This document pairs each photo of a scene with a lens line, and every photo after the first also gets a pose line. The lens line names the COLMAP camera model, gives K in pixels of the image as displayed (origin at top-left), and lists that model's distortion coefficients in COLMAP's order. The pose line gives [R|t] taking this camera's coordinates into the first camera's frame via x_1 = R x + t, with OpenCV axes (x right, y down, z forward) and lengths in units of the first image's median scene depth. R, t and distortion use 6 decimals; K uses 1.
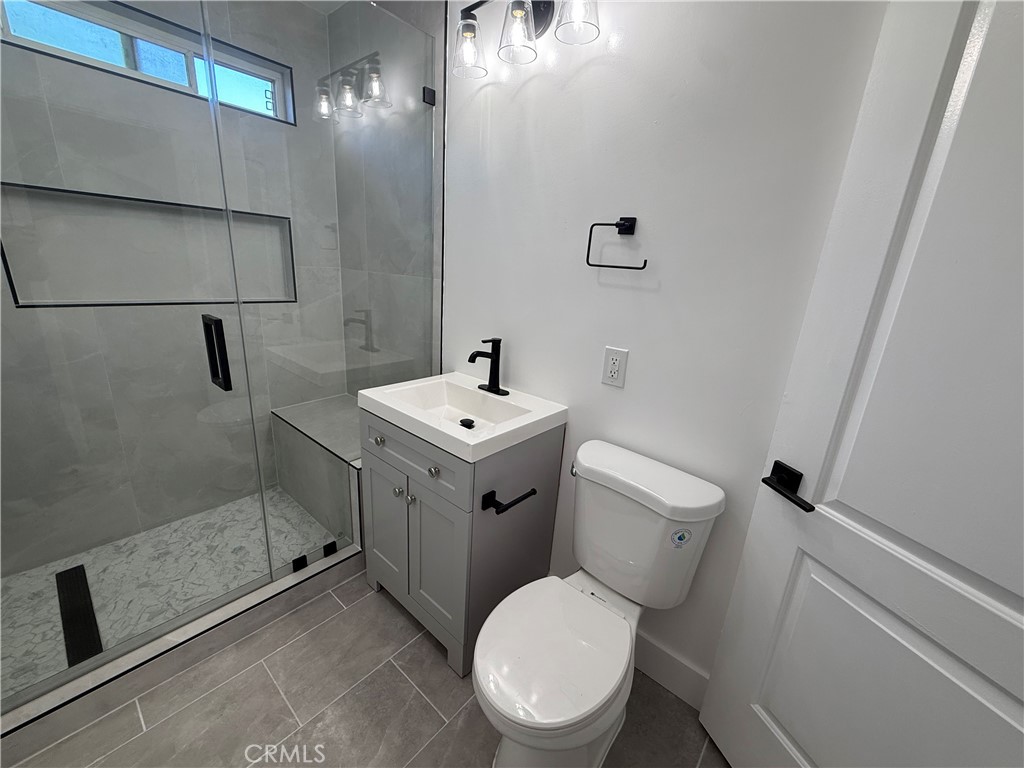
lens RADIAL K [[410.3, 0, 511.6], [0, 410.3, 384.7], [0, 0, 1]] dist [0.002775, 0.000352]
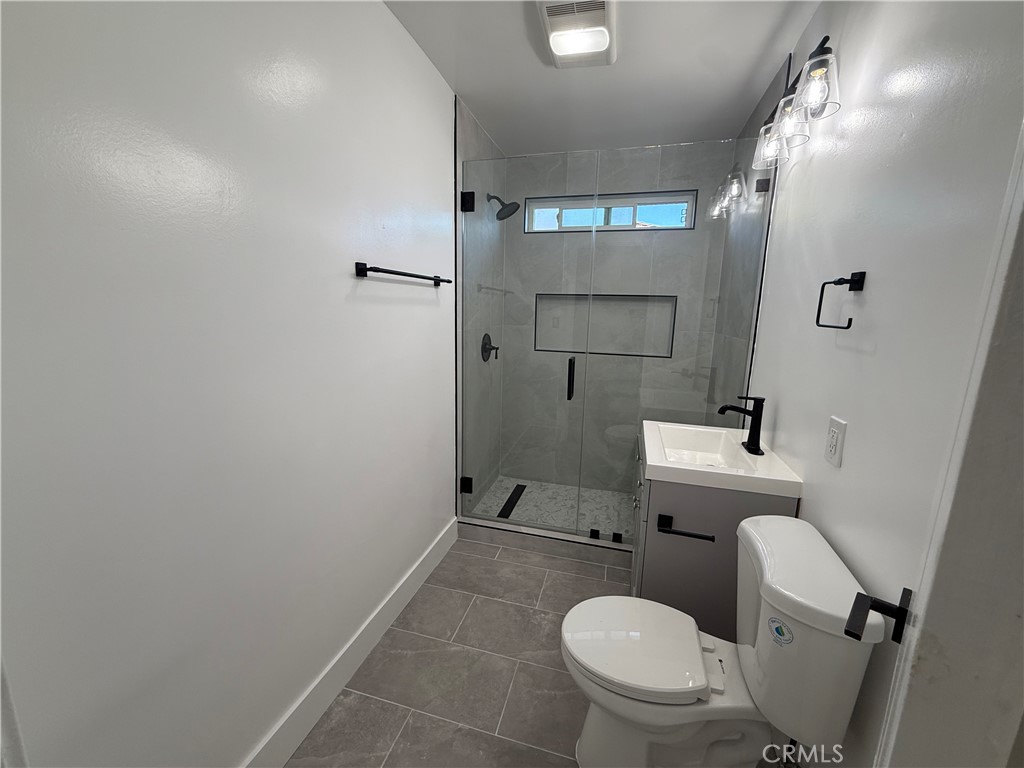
lens RADIAL K [[410.3, 0, 511.6], [0, 410.3, 385.4], [0, 0, 1]] dist [0.002775, 0.000352]
pose [[0.427801, 0.110872, -0.897047, 0.610235], [-0.249625, 0.968342, 0.000638, 0.010834], [0.868720, 0.223652, 0.441934, 0.012862]]
